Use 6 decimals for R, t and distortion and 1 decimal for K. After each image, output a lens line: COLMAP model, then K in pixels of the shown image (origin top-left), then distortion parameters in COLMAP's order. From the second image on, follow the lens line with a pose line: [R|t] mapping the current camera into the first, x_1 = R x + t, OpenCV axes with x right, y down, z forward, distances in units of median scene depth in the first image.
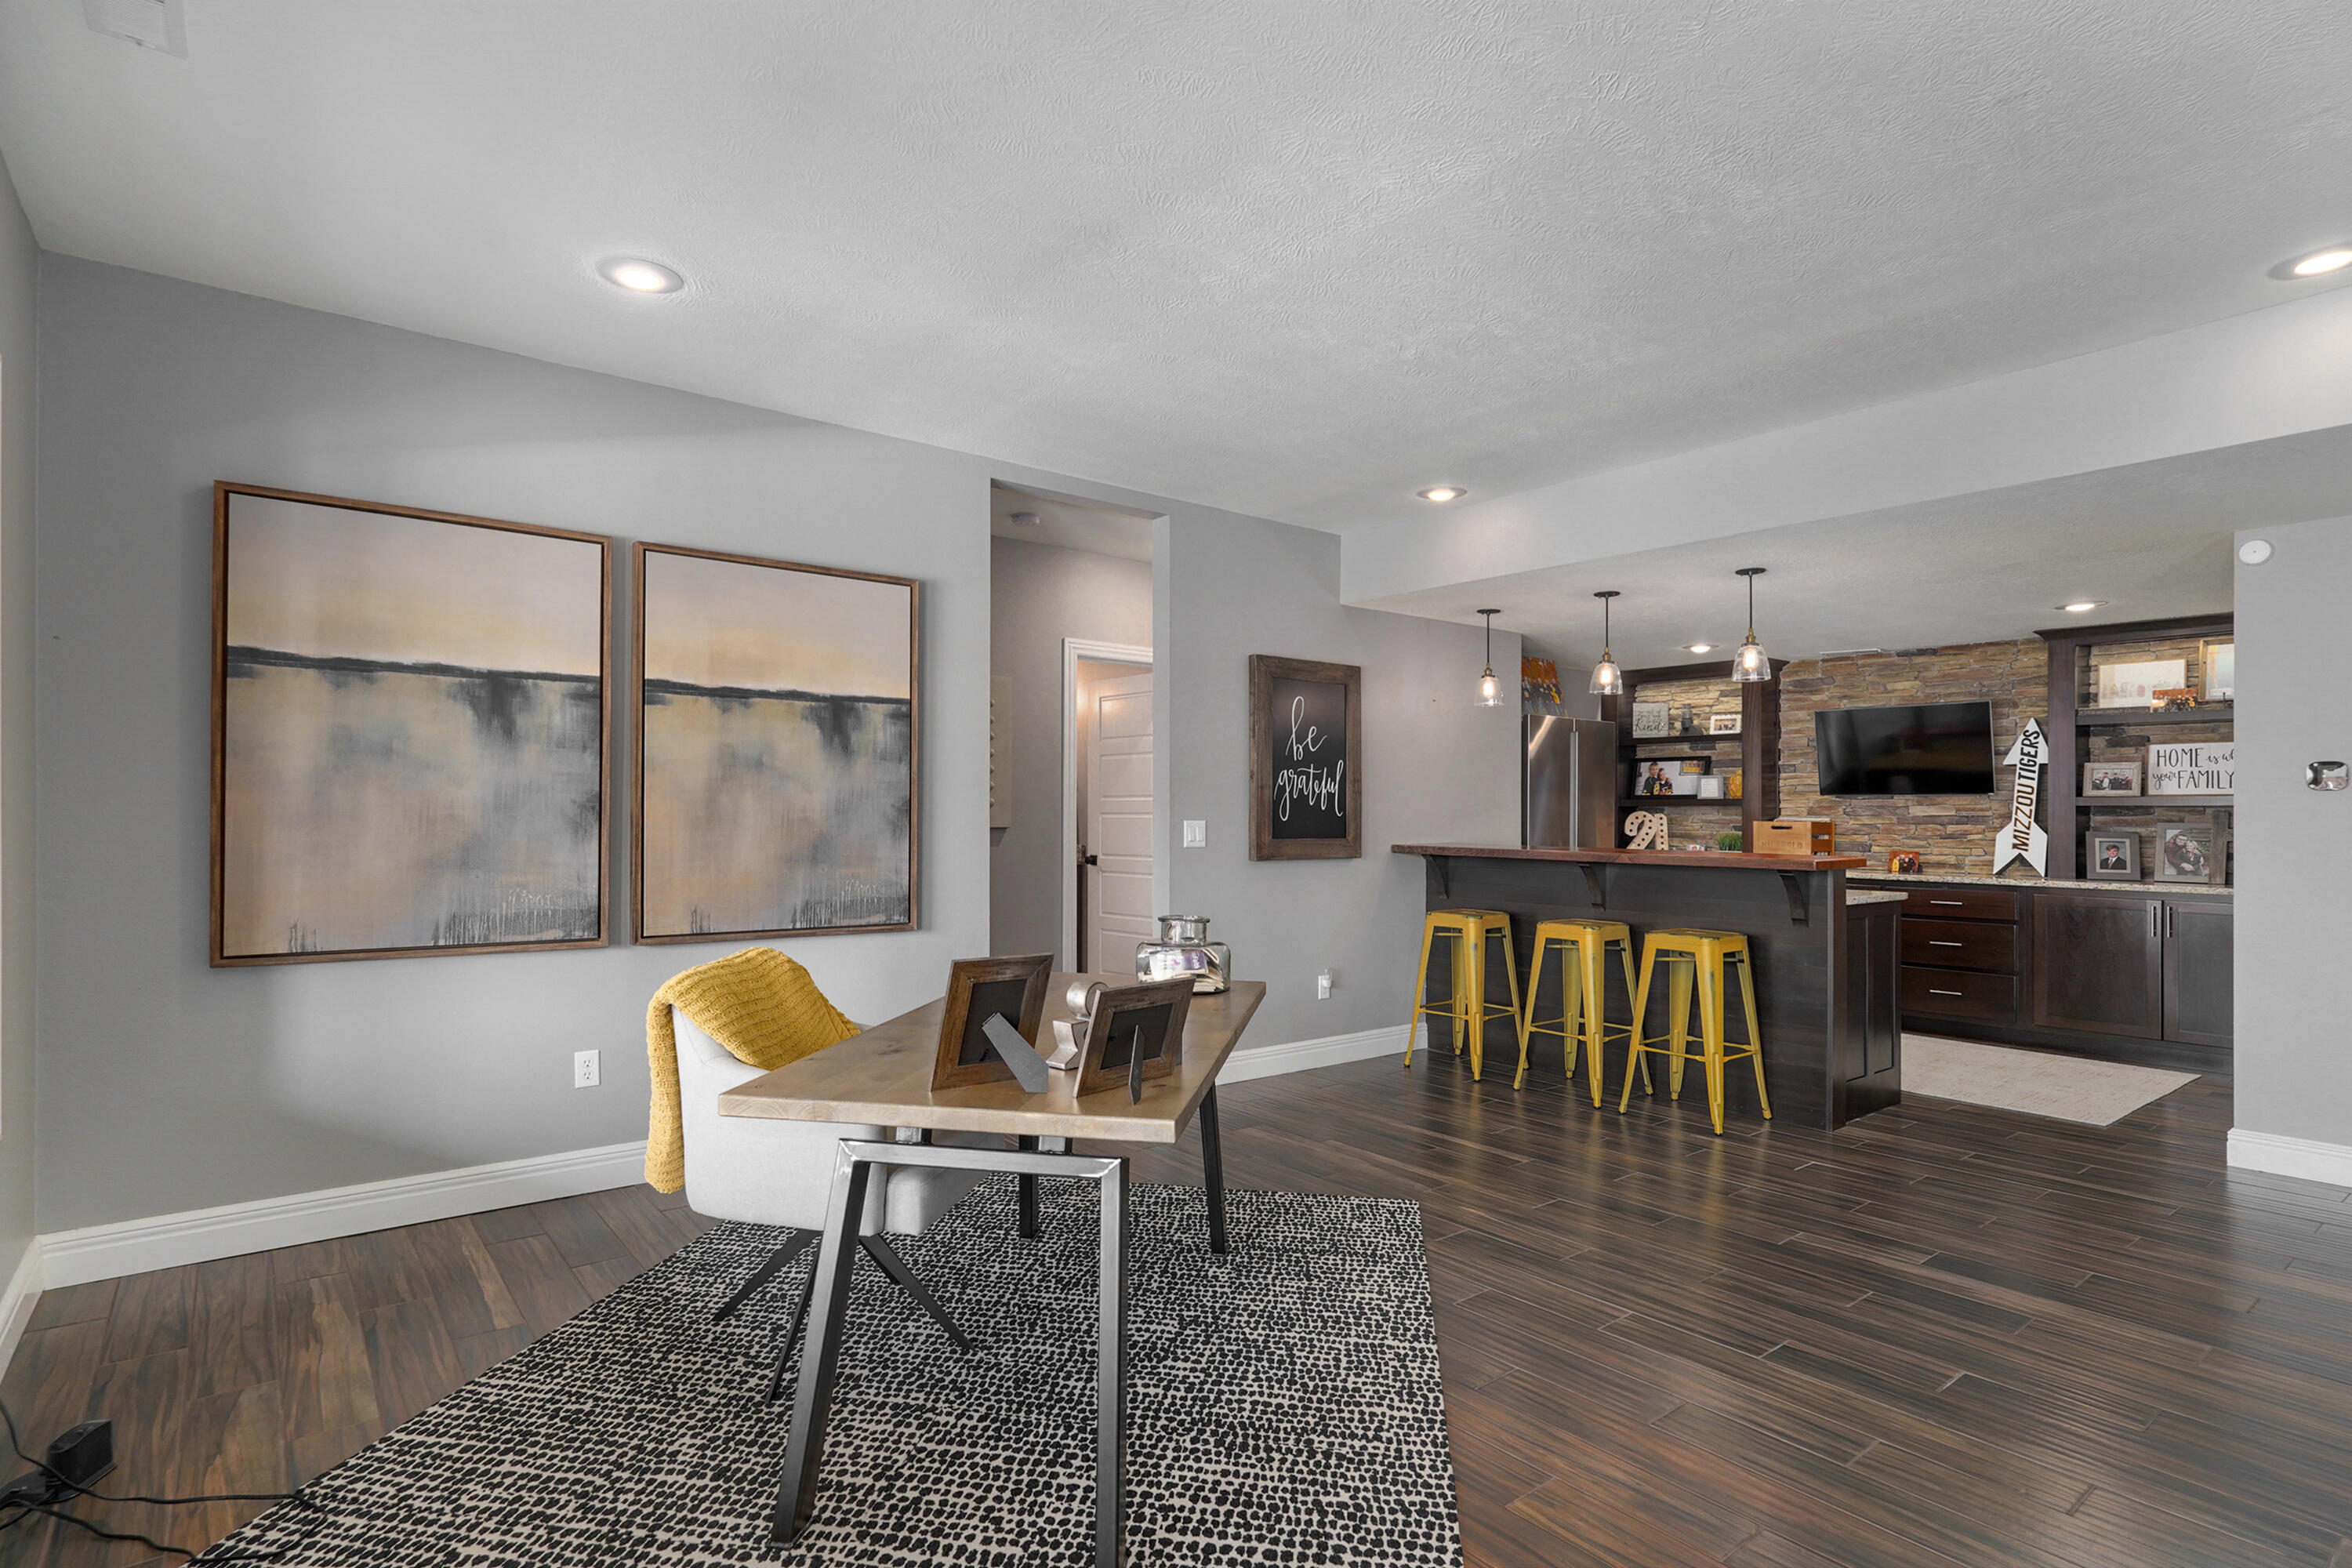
lens RADIAL K [[1206.1, 0, 1168.0], [0, 1206.1, 778.9], [0, 0, 1]] dist [-0.001200, -0.000145]
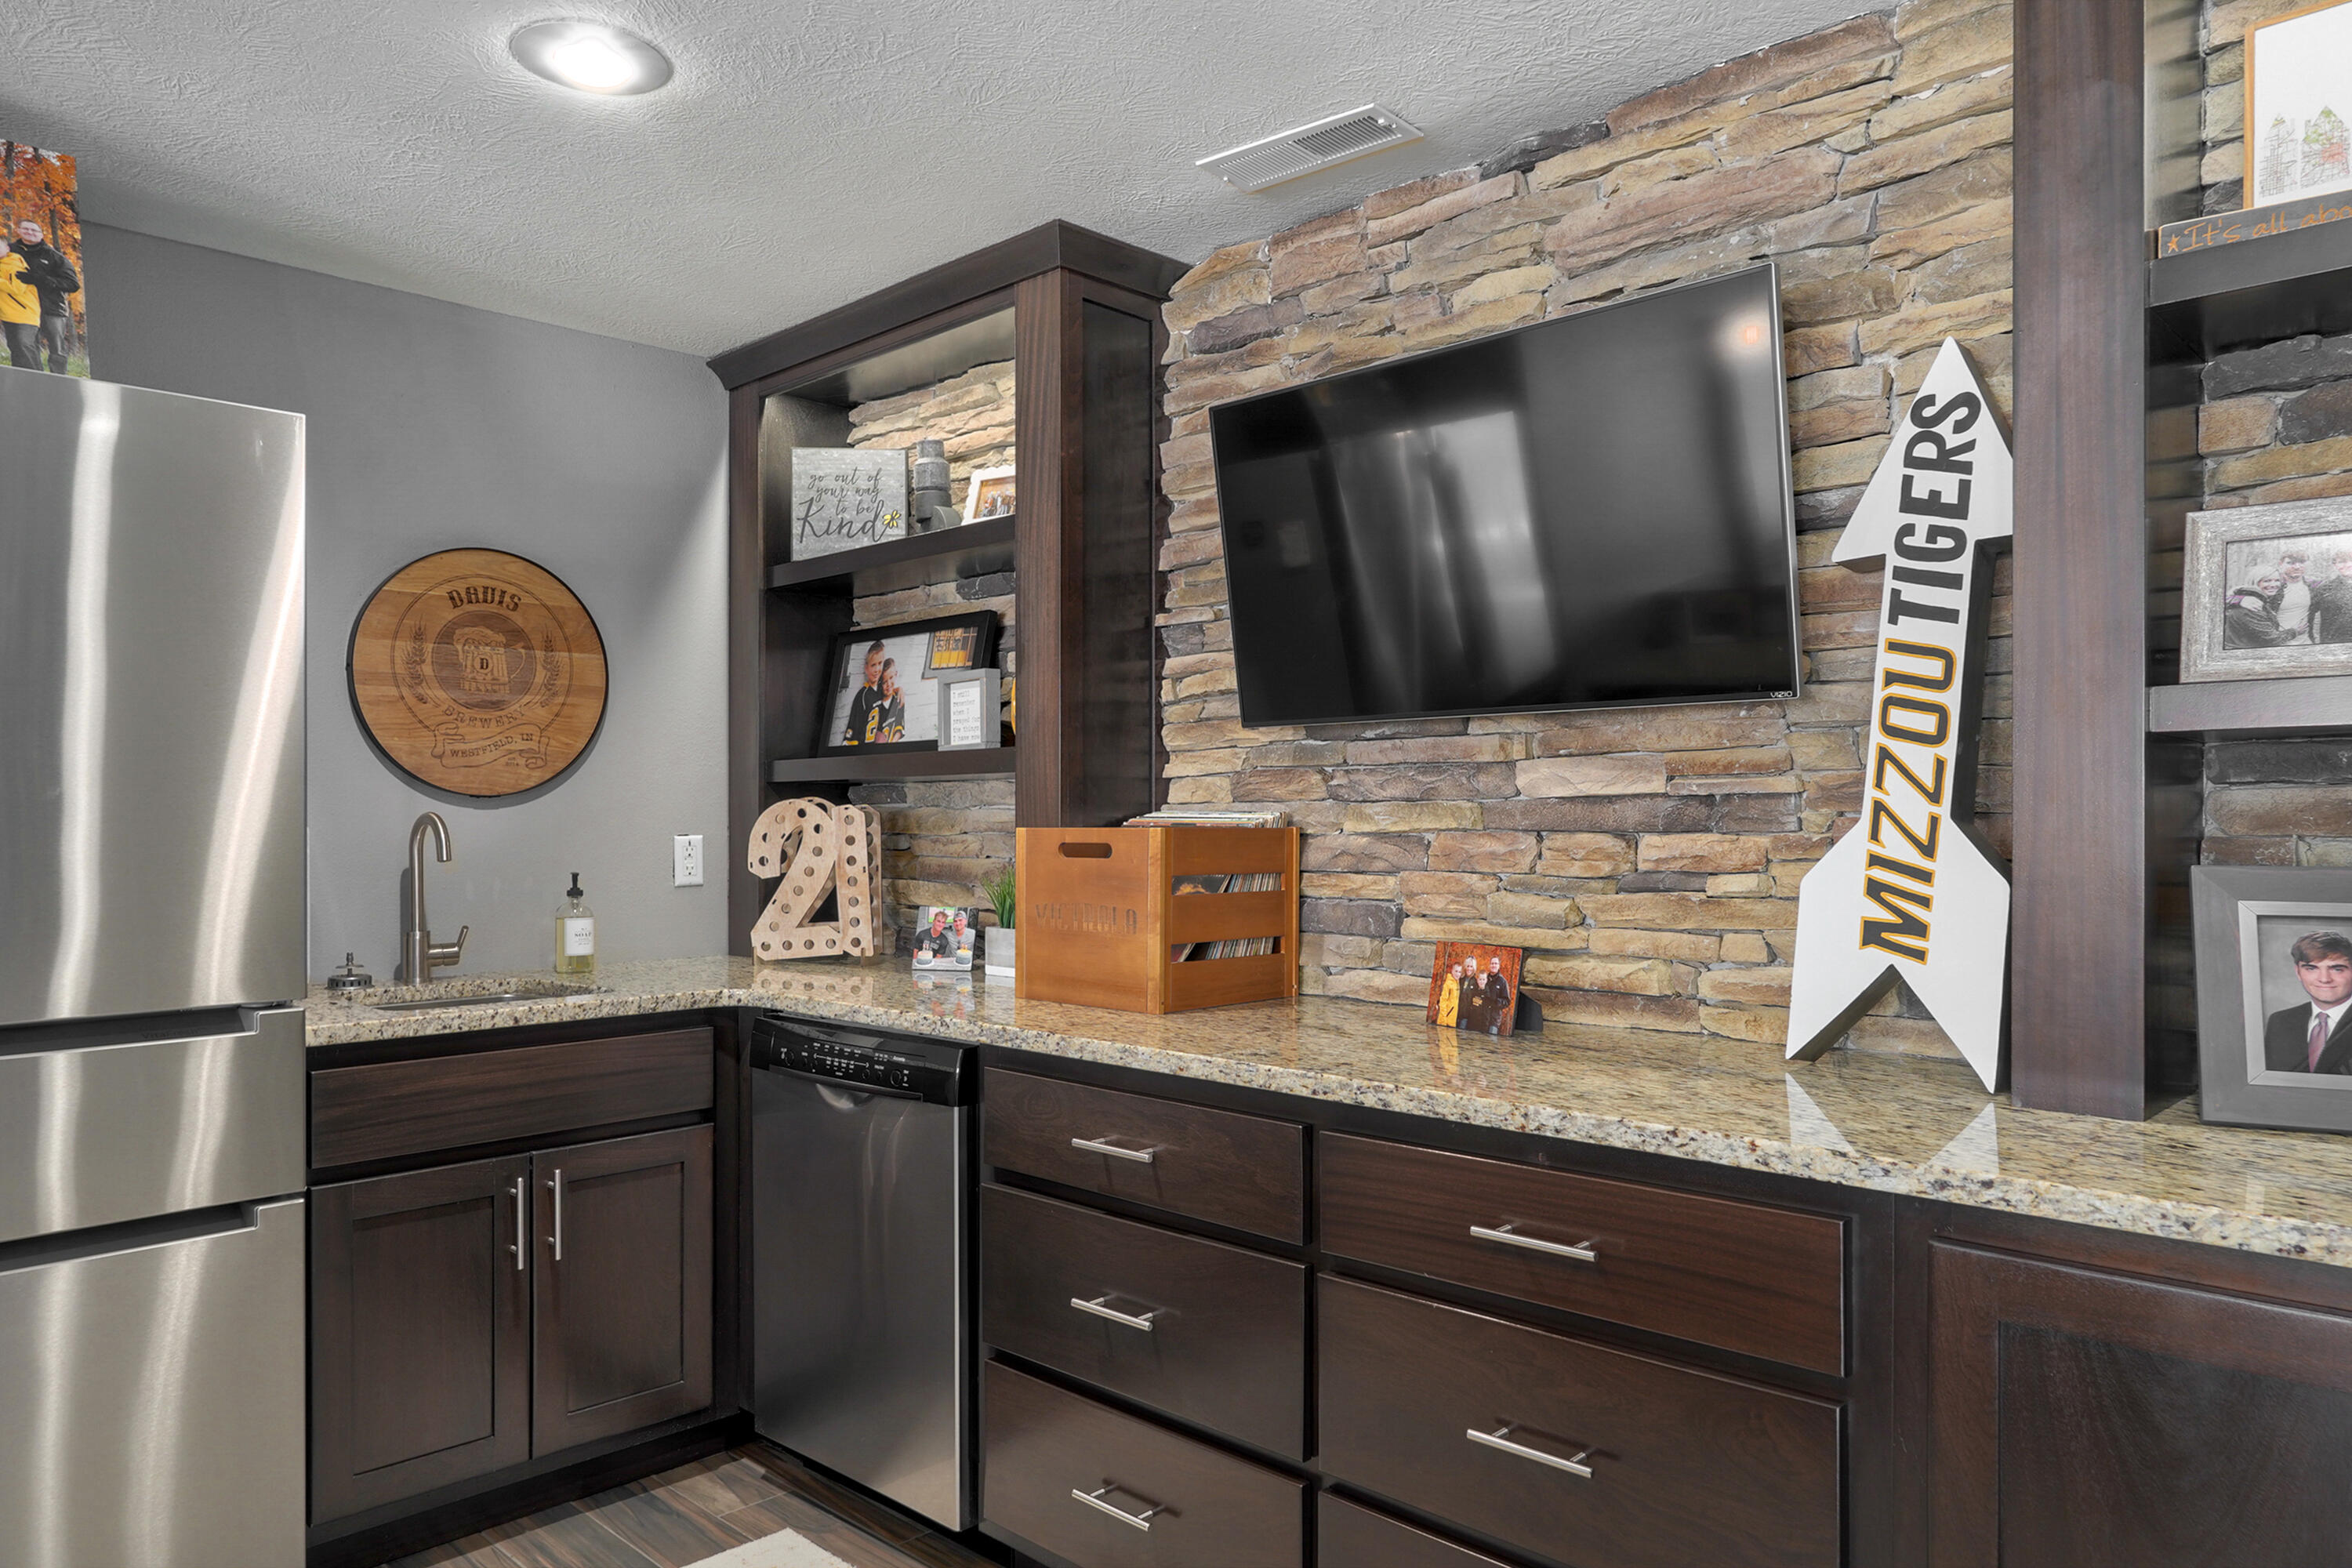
lens RADIAL K [[1590.3, 0, 1179.9], [0, 1590.3, 800.1], [0, 0, 1]] dist [0.011760, 0.002768]
pose [[0.990909, -0.013280, 0.133880, 0.545004], [0.010521, 0.999718, 0.021297, 0.024915], [-0.134125, -0.019695, 0.990769, 0.738731]]
